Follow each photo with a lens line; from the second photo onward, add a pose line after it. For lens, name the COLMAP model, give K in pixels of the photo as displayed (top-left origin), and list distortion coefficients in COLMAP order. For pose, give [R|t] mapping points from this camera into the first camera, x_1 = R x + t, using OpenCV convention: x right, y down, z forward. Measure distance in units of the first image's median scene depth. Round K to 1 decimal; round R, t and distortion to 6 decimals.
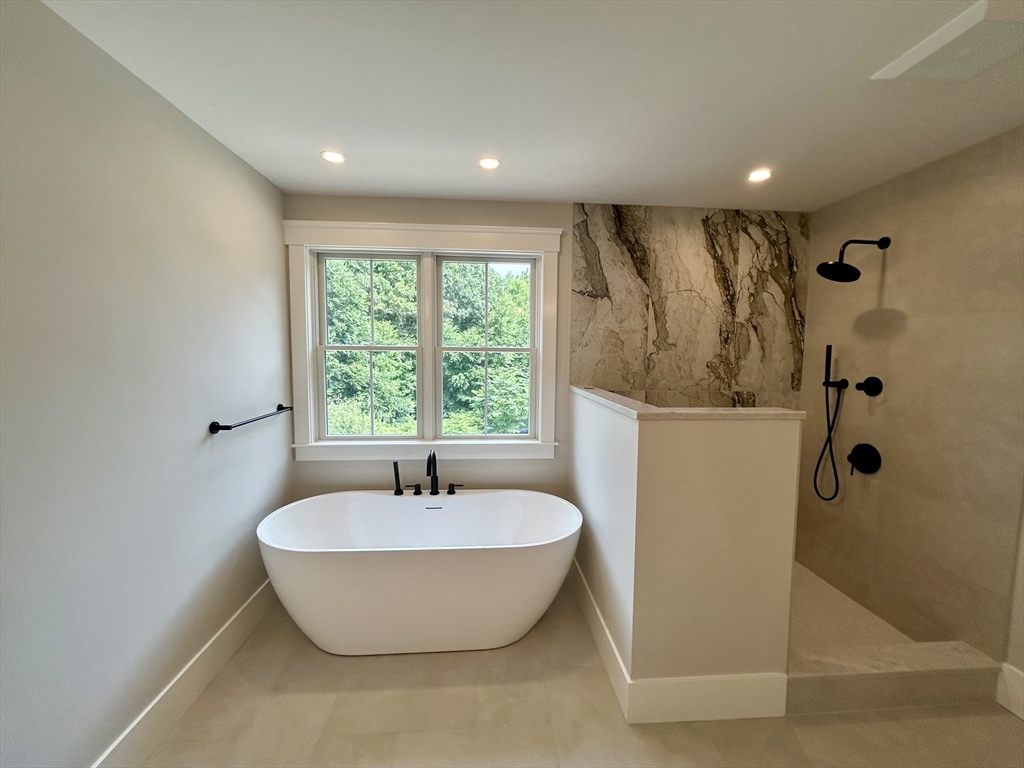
lens RADIAL K [[411.3, 0, 516.1], [0, 411.3, 385.9], [0, 0, 1]] dist [0.000290, -0.000539]
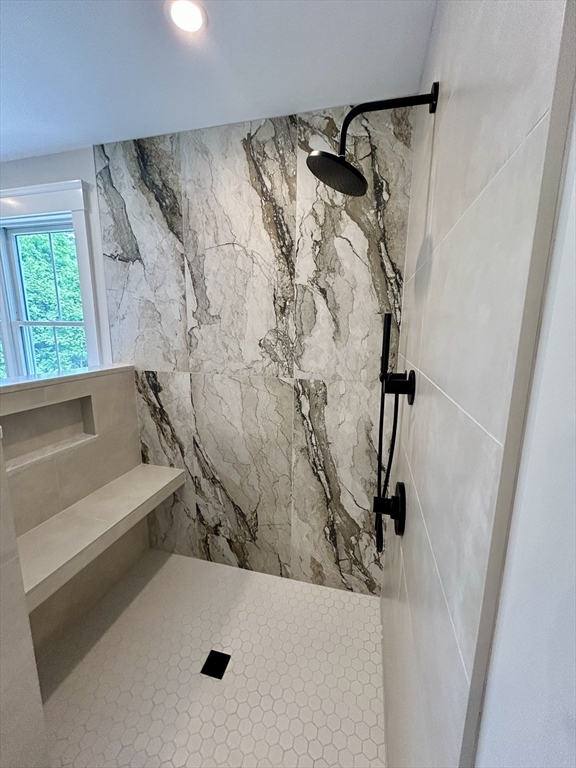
lens RADIAL K [[308.5, 0, 290.5], [0, 308.5, 385.2], [0, 0, 1]] dist [0.000290, -0.000539]
pose [[0.947046, 0.058587, -0.315709, 0.716675], [-0.028548, 0.994683, 0.098950, -0.031748], [0.319828, -0.084697, 0.943682, 0.472065]]
